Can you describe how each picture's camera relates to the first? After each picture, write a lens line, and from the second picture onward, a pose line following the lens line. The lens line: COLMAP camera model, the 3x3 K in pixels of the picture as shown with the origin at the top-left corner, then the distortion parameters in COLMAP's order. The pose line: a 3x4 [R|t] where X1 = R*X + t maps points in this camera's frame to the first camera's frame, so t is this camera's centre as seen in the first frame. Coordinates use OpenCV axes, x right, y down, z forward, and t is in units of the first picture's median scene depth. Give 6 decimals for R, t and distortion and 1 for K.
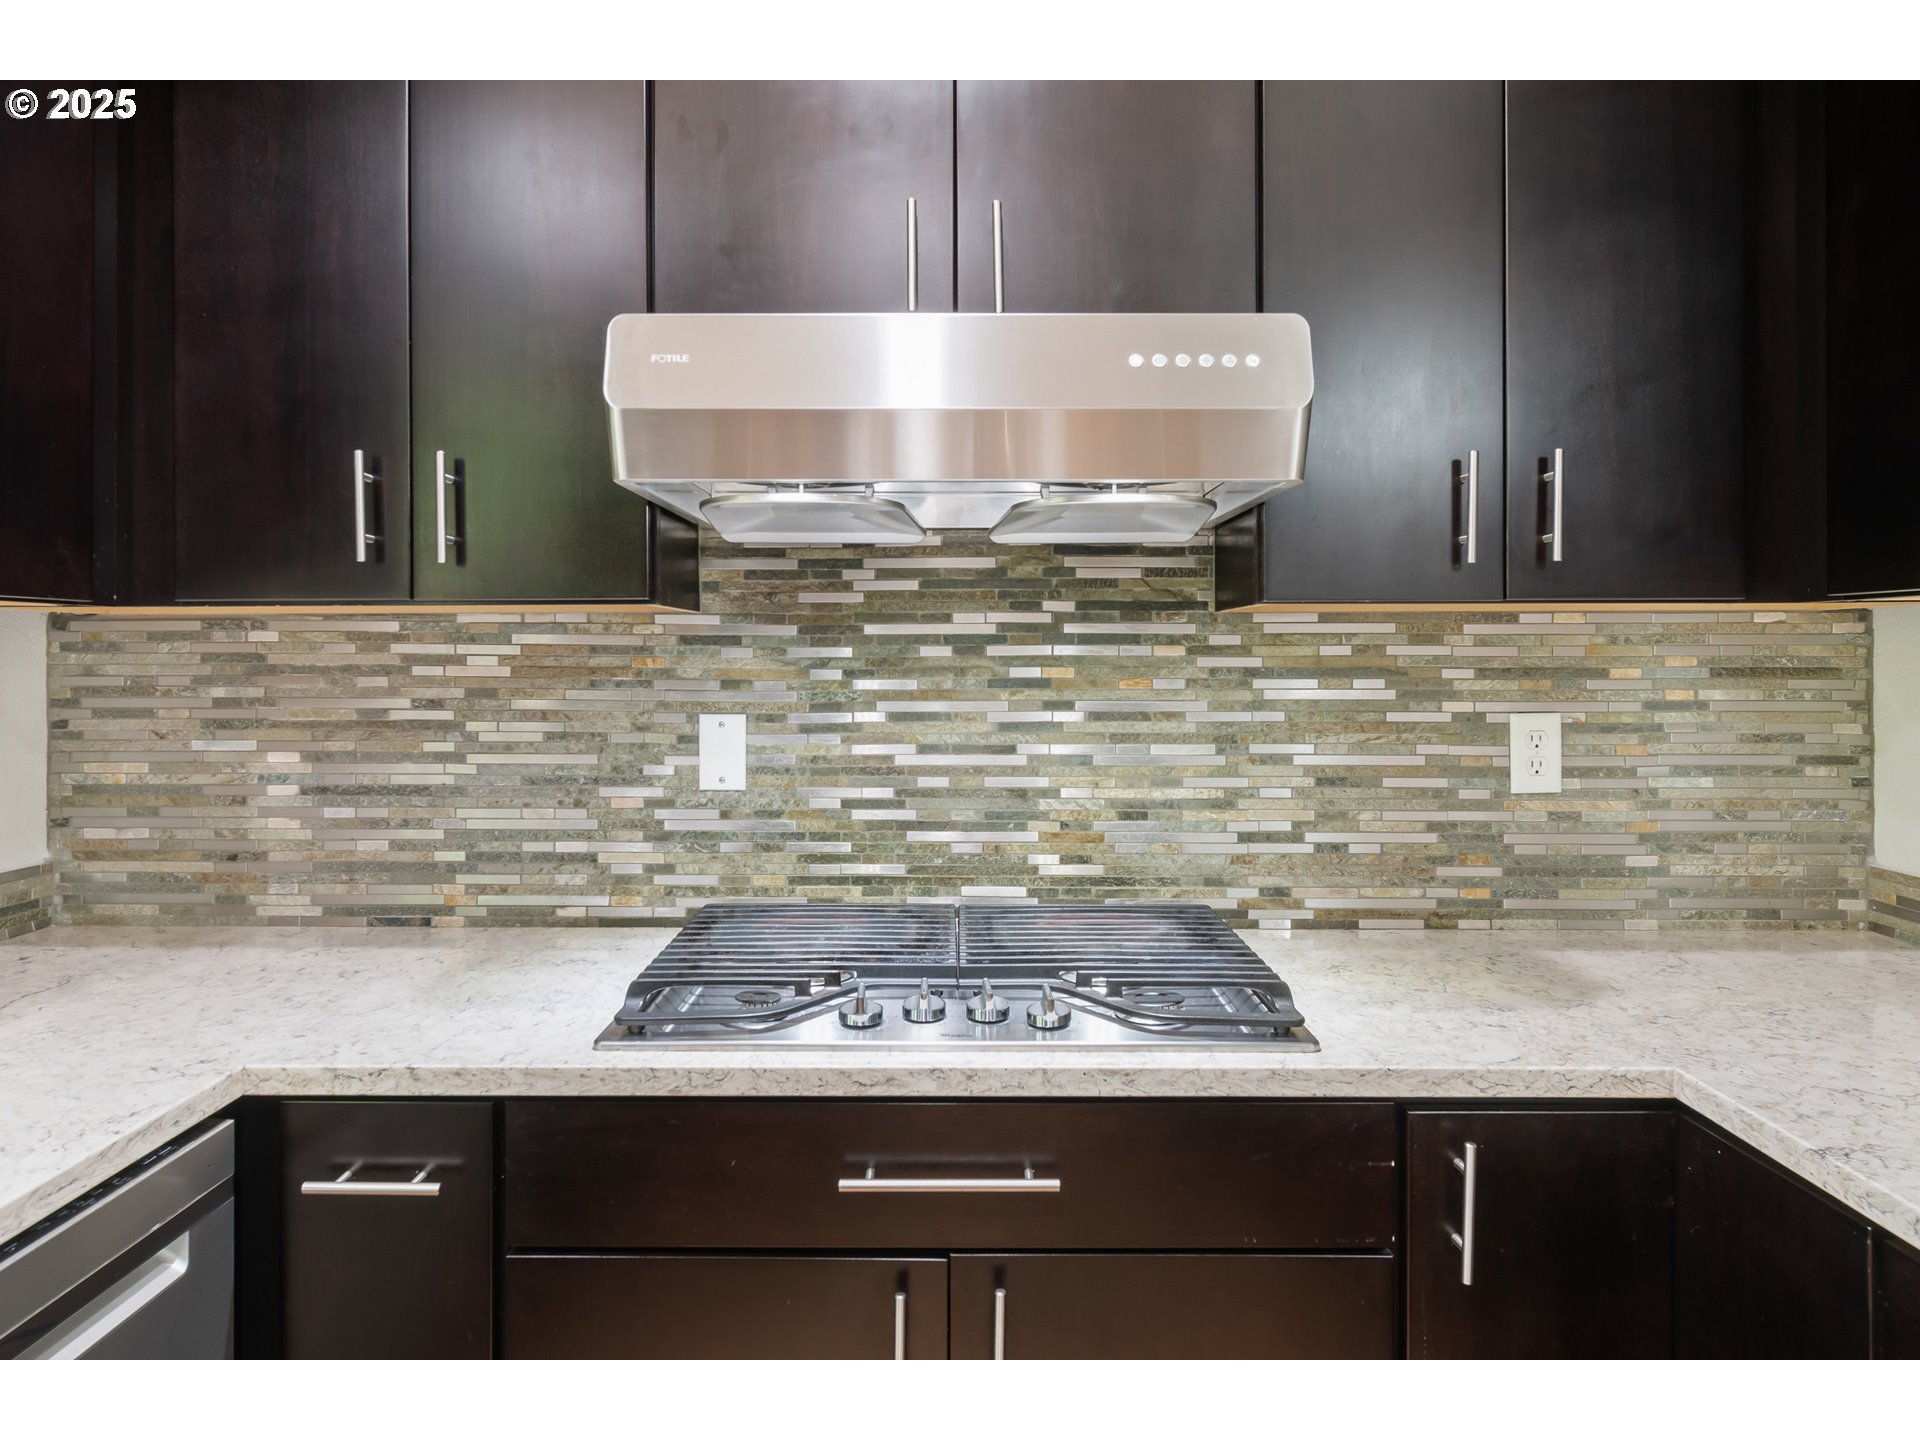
lens RADIAL K [[1288.7, 0, 961.3], [0, 1288.7, 669.6], [0, 0, 1]] dist [0.000483, -0.002545]
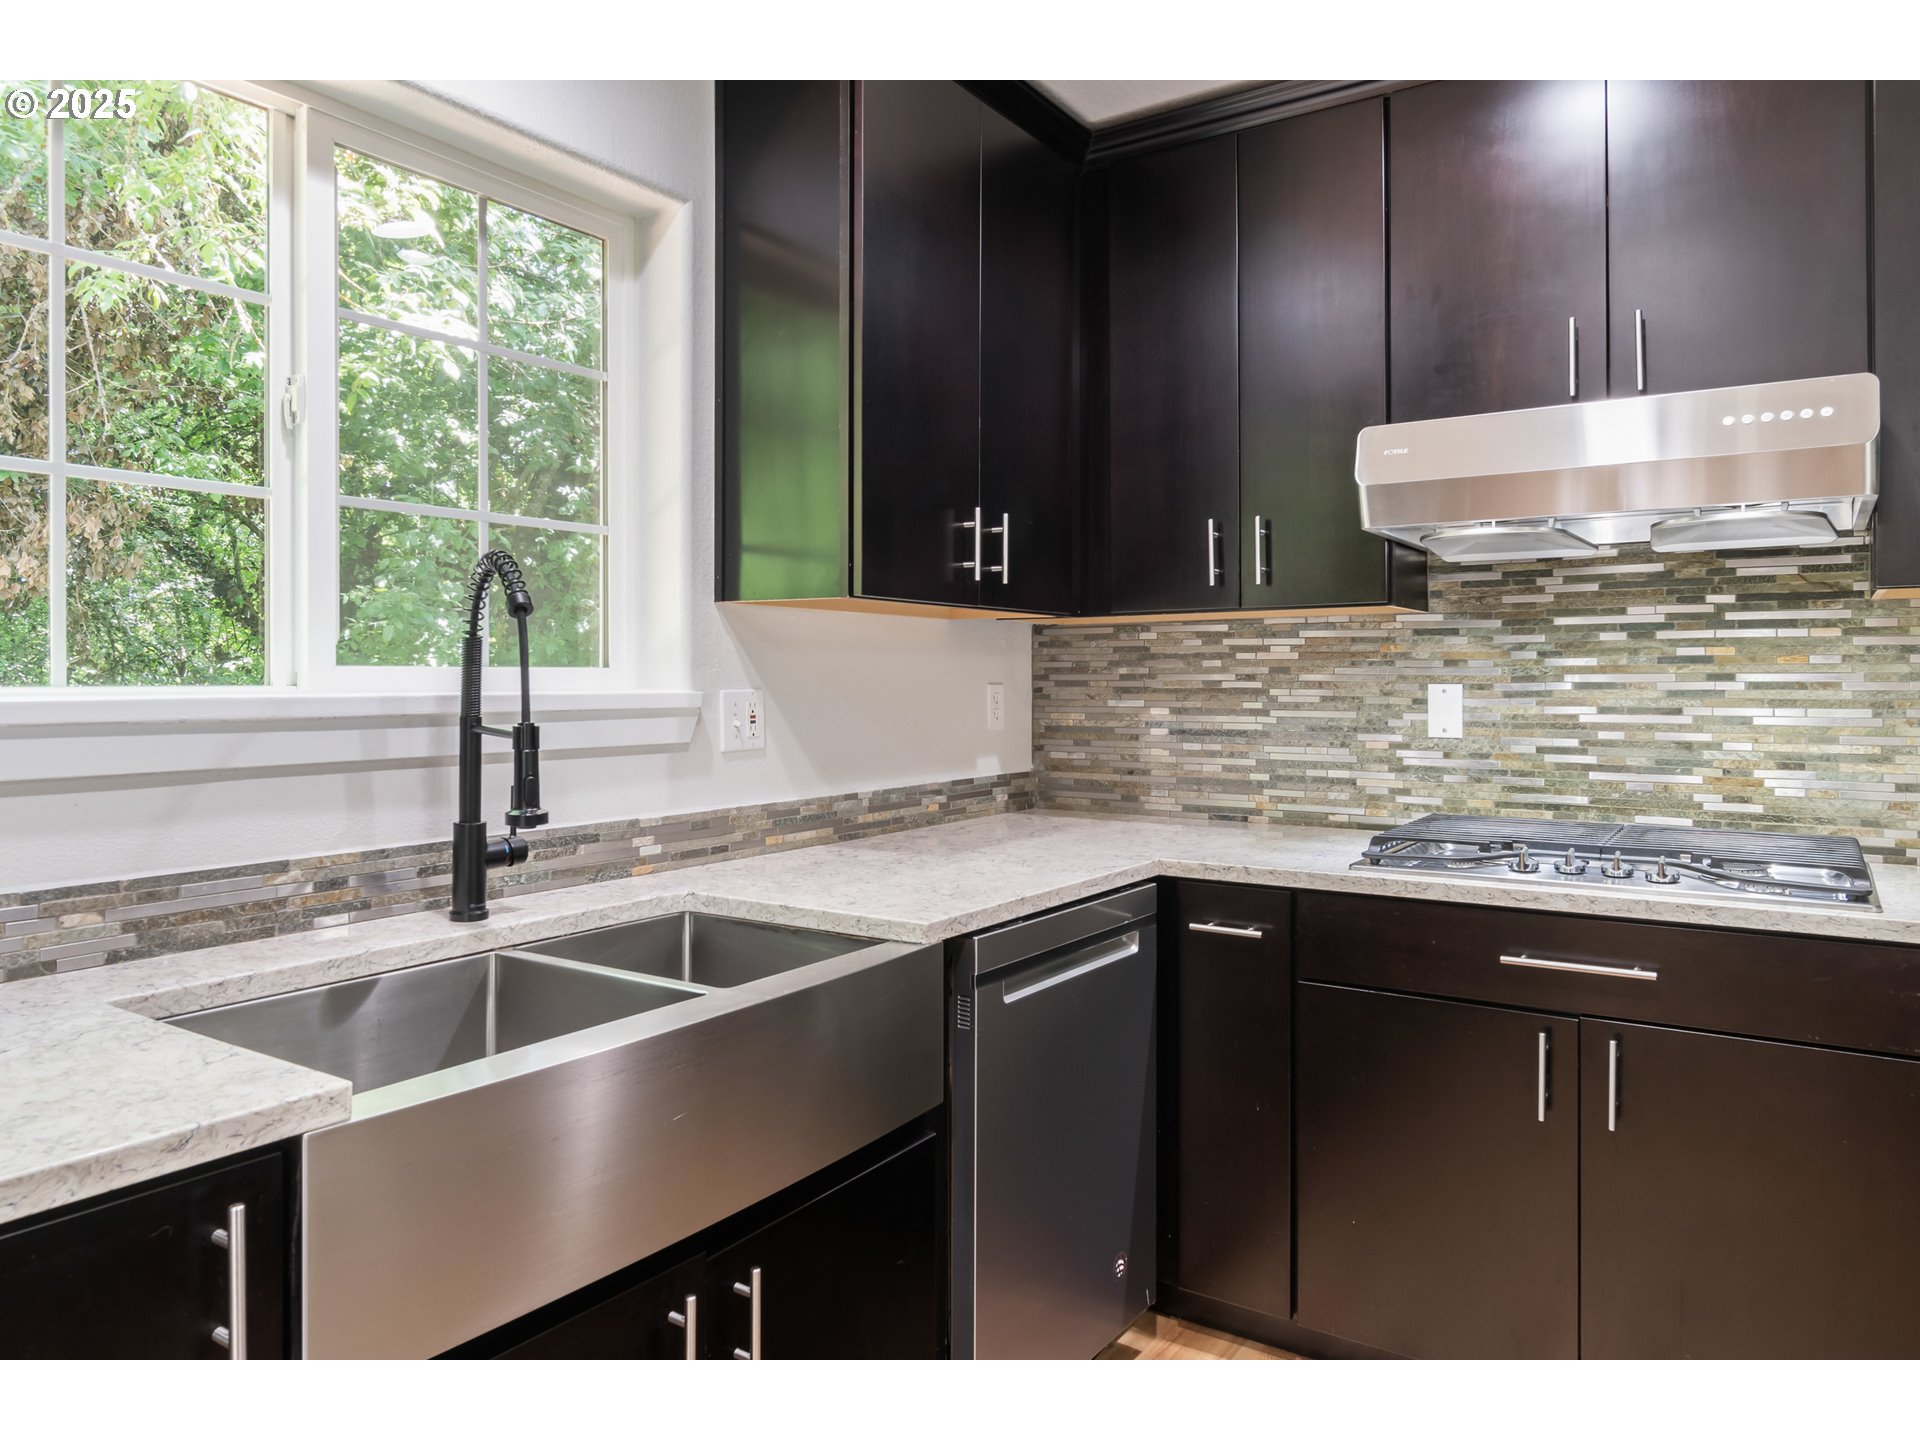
lens RADIAL K [[1288.7, 0, 961.3], [0, 1288.7, 669.6], [0, 0, 1]] dist [0.000483, -0.002545]
pose [[0.832873, -0.006064, -0.553431, 0.154871], [-0.004970, 0.999818, -0.018435, 0.047521], [0.553442, 0.018105, 0.832691, -0.469988]]
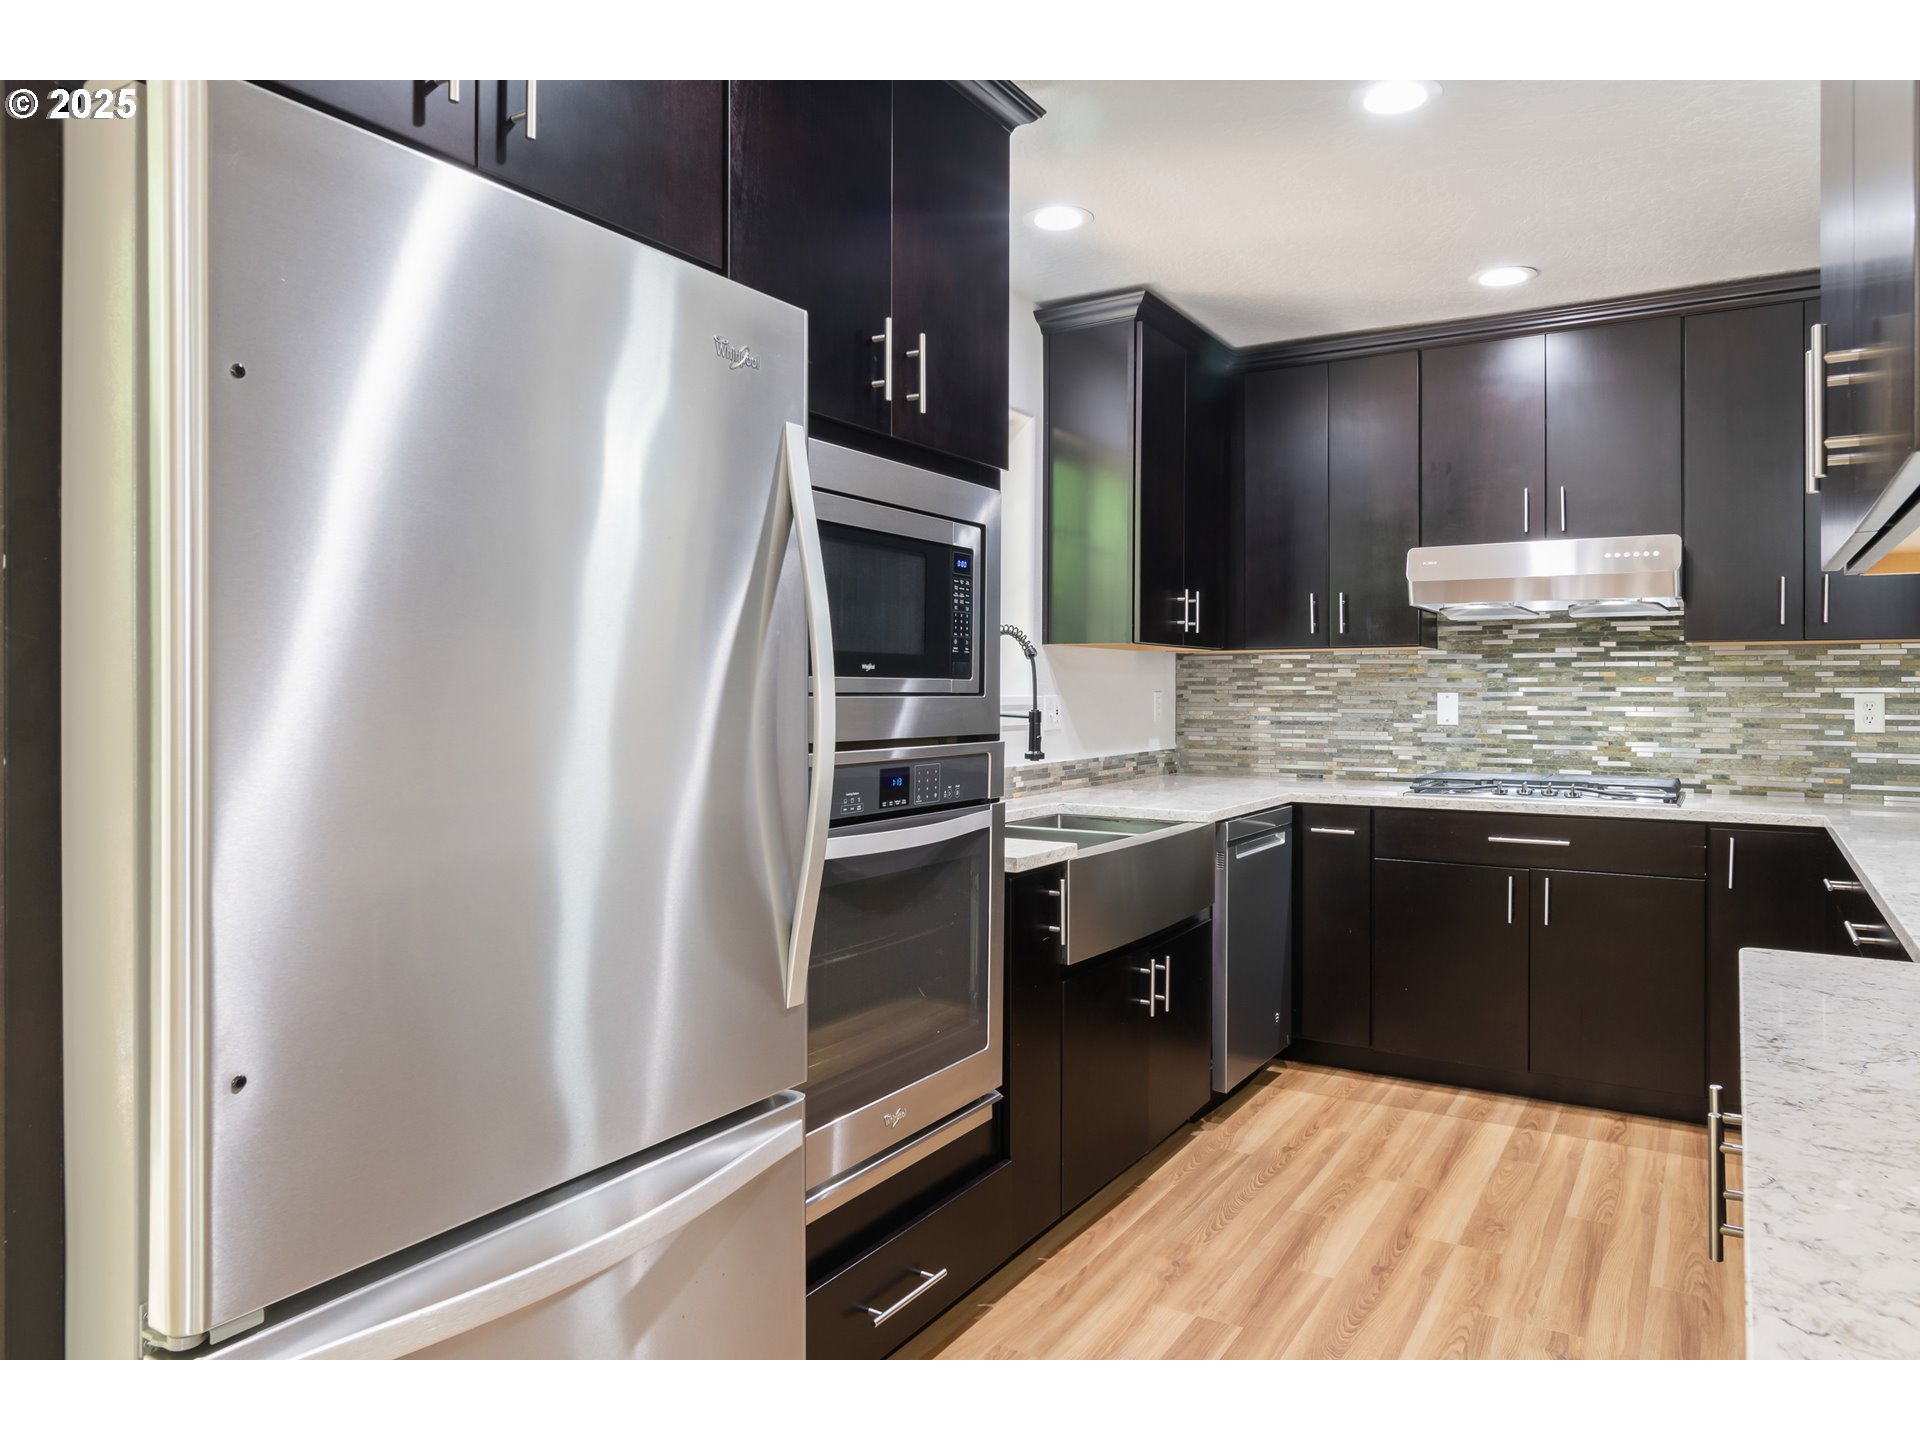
lens RADIAL K [[1293.4, 0, 957.5], [0, 1293.4, 684.2], [0, 0, 1]] dist [0.000420, -0.001997]
pose [[0.856869, -0.000543, -0.515534, 0.263760], [-0.007689, 0.999875, -0.013831, 0.058726], [0.515477, 0.015815, 0.856757, -1.476701]]
